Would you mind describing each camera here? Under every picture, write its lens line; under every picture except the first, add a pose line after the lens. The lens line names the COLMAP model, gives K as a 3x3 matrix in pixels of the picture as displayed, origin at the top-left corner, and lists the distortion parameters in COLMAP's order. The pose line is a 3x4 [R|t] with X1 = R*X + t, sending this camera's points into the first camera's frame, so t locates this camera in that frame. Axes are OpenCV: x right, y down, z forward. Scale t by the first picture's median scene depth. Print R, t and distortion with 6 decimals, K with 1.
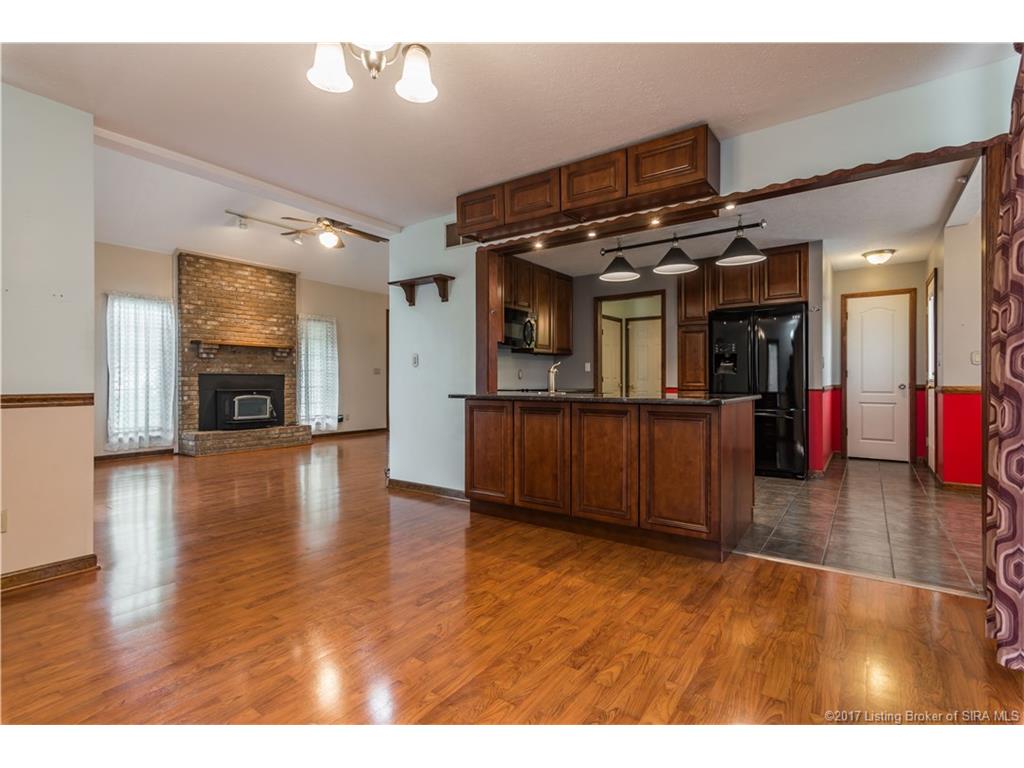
lens RADIAL K [[502.0, 0, 512.0], [0, 502.0, 384.0], [0, 0, 1]] dist [0.009427, -0.000491]
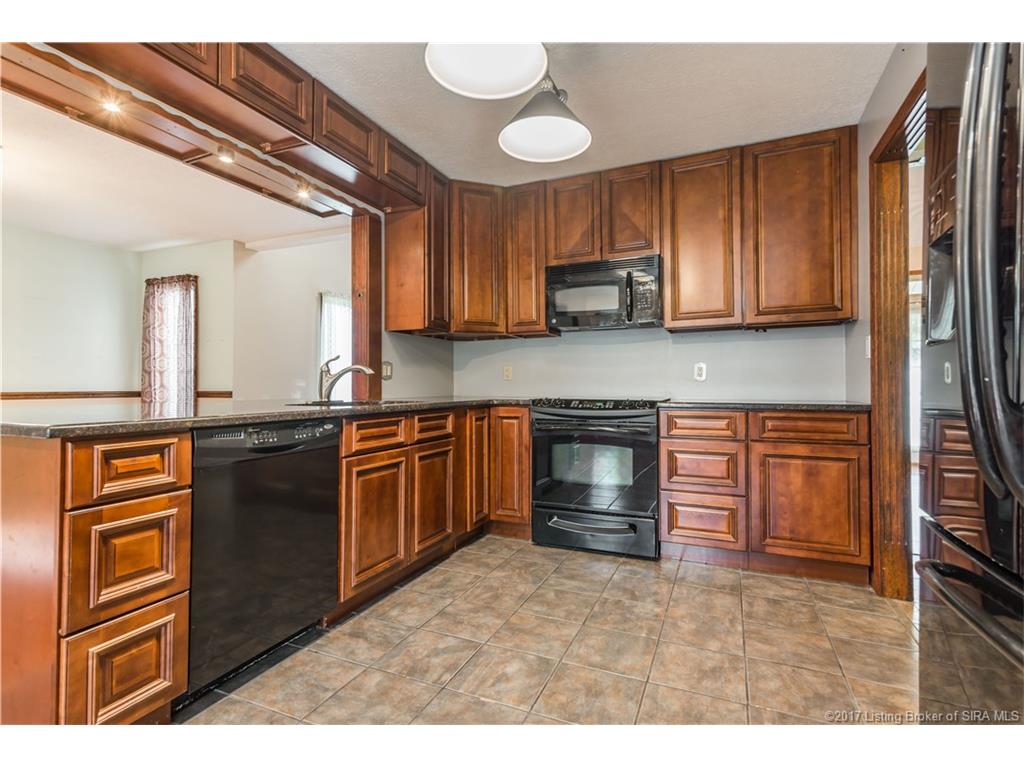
lens RADIAL K [[491.4, 0, 510.0], [0, 491.4, 380.2], [0, 0, 1]] dist [0.013619, -0.000357]
pose [[0.201429, -0.006410, -0.979482, 0.737702], [-0.006509, 0.999948, -0.007883, -0.007045], [0.979481, 0.007963, 0.201377, 1.073809]]
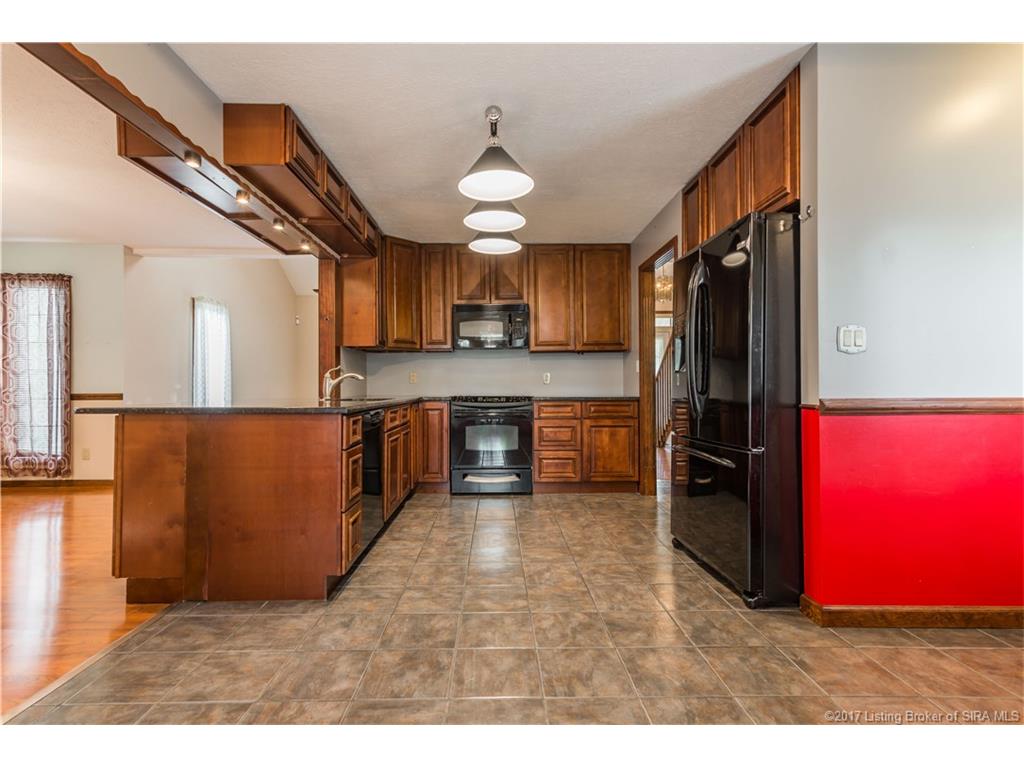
lens RADIAL K [[512.6, 0, 492.5], [0, 512.6, 381.6], [0, 0, 1]] dist [0.001715, -0.000091]
pose [[0.587900, -0.005482, -0.808915, 0.990593], [-0.005556, 0.999926, -0.010814, -0.005581], [0.808914, 0.010852, 0.587826, 0.663271]]
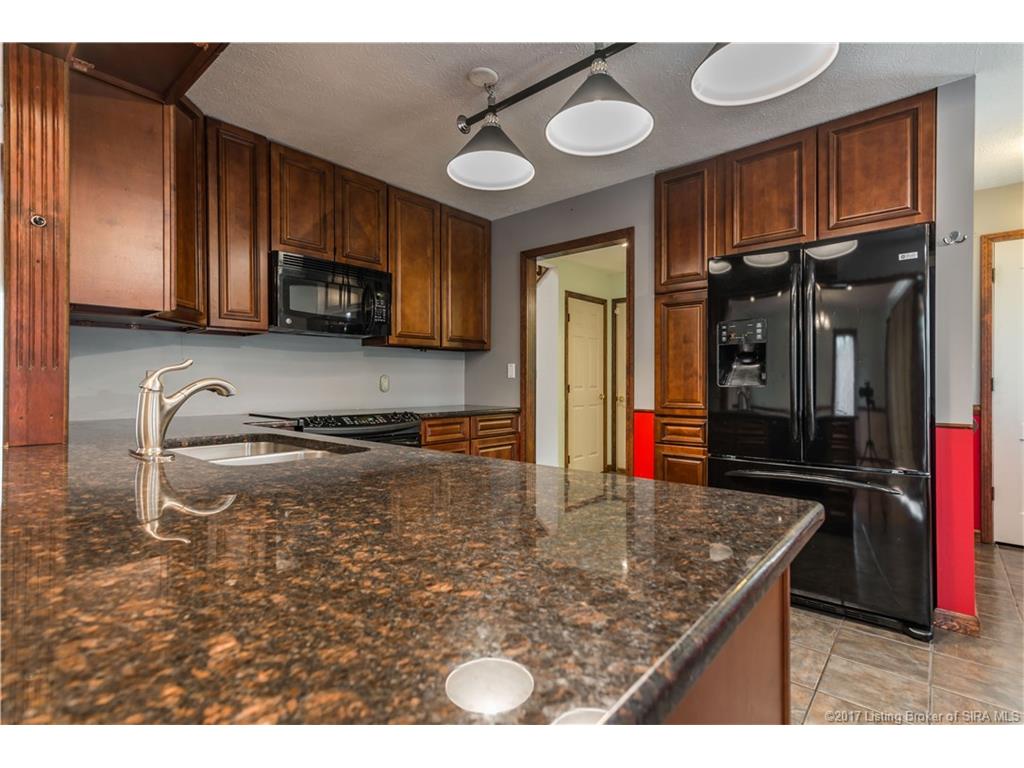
lens RADIAL K [[502.0, 0, 512.0], [0, 502.0, 384.0], [0, 0, 1]] dist [0.009427, -0.000491]
pose [[0.995631, 0.003835, -0.093299, 0.331712], [-0.004423, 0.999972, -0.006095, -0.023999], [0.093273, 0.006481, 0.995620, 0.667454]]
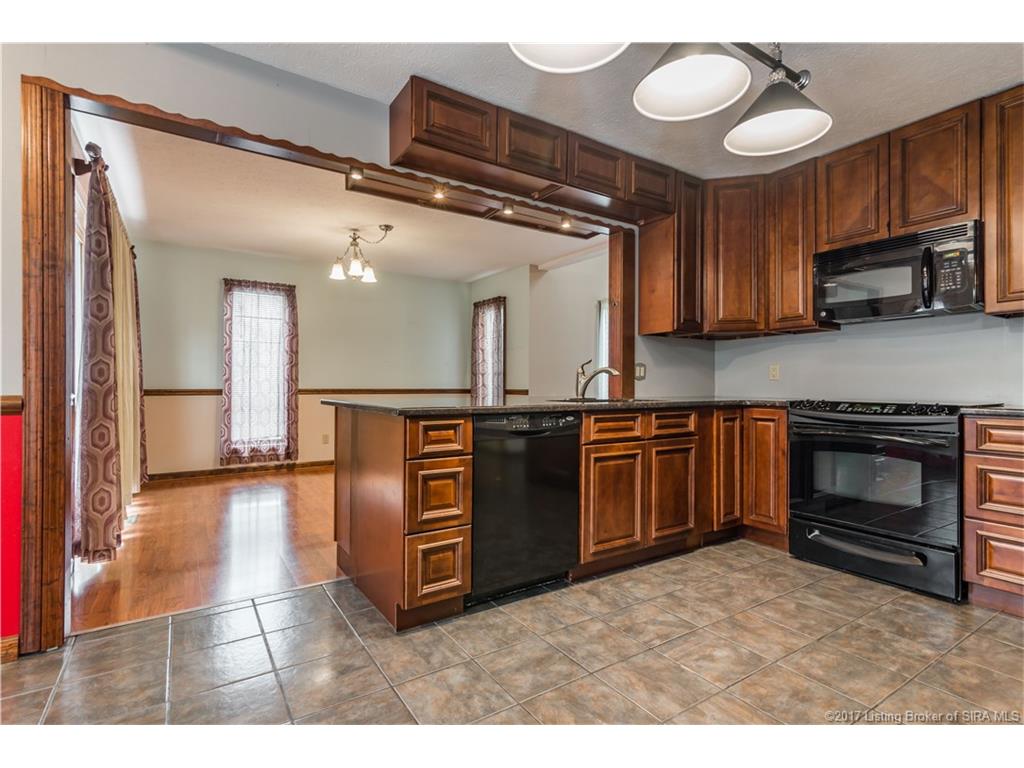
lens RADIAL K [[502.0, 0, 512.0], [0, 502.0, 384.0], [0, 0, 1]] dist [0.009427, -0.000491]
pose [[-0.370904, 0.001399, -0.928670, 0.816679], [-0.007977, 0.999957, 0.004693, -0.008140], [0.928637, 0.009149, -0.370877, 1.155261]]
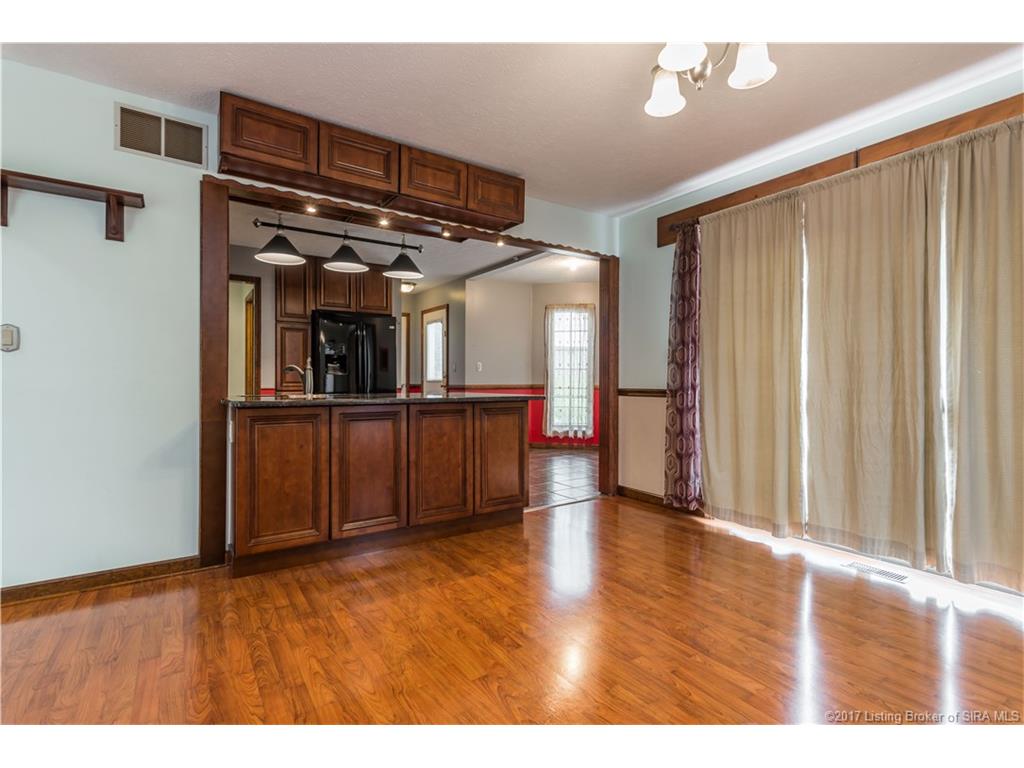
lens RADIAL K [[502.0, 0, 512.0], [0, 502.0, 384.0], [0, 0, 1]] dist [0.009427, -0.000491]
pose [[0.333716, -0.003687, 0.942666, -0.568029], [0.003229, 0.999991, 0.002768, -0.002270], [-0.942668, 0.002120, 0.333725, 0.419749]]
